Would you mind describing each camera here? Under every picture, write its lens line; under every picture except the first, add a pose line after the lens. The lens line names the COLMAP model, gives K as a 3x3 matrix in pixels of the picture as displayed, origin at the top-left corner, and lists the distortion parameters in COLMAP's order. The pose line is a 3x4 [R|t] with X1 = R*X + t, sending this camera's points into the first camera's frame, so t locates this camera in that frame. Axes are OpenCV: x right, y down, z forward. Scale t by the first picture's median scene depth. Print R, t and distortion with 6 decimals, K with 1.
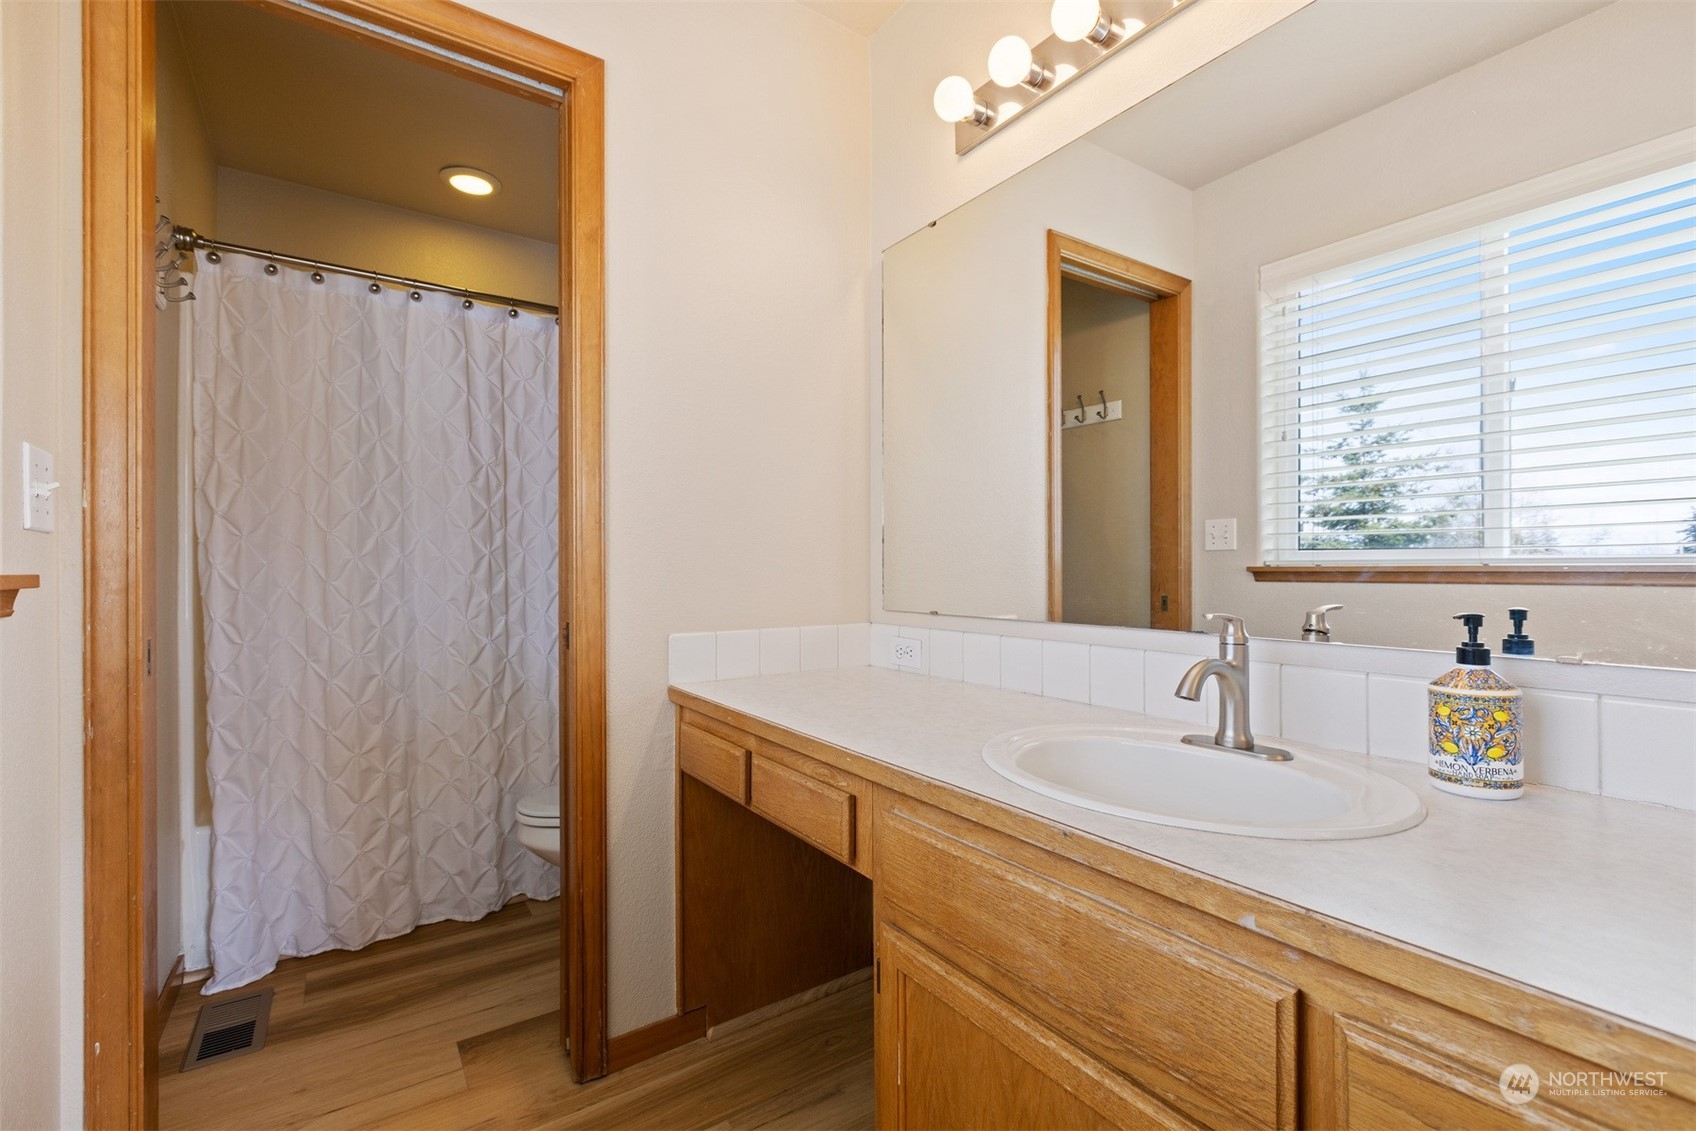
lens RADIAL K [[754.5, 0, 844.9], [0, 754.5, 563.3], [0, 0, 1]] dist [0.000040, 0.000292]
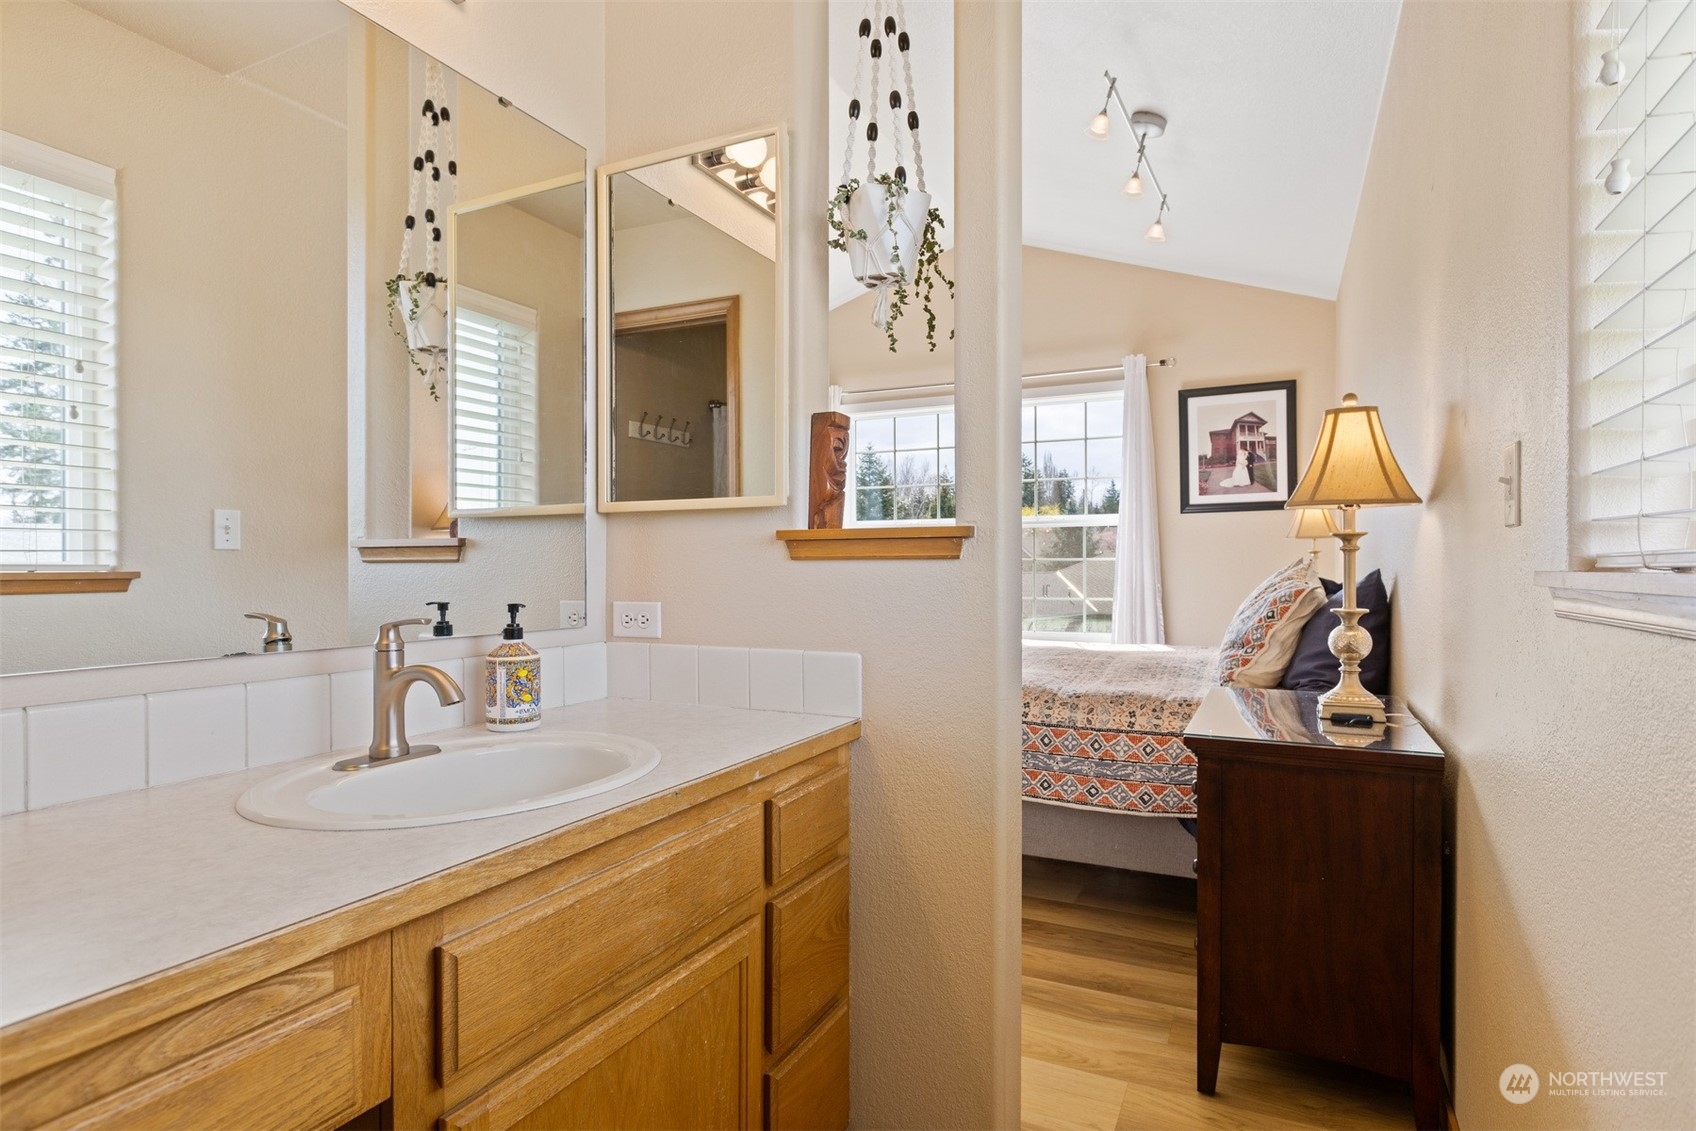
lens RADIAL K [[913.8, 0, 843.6], [0, 913.8, 569.8], [0, 0, 1]] dist [-0.000921, -0.002069]
pose [[-0.506074, 0.003758, 0.862482, -0.956413], [-0.001402, 0.999986, -0.005180, 0.010507], [-0.862489, -0.003831, -0.506062, 1.321100]]
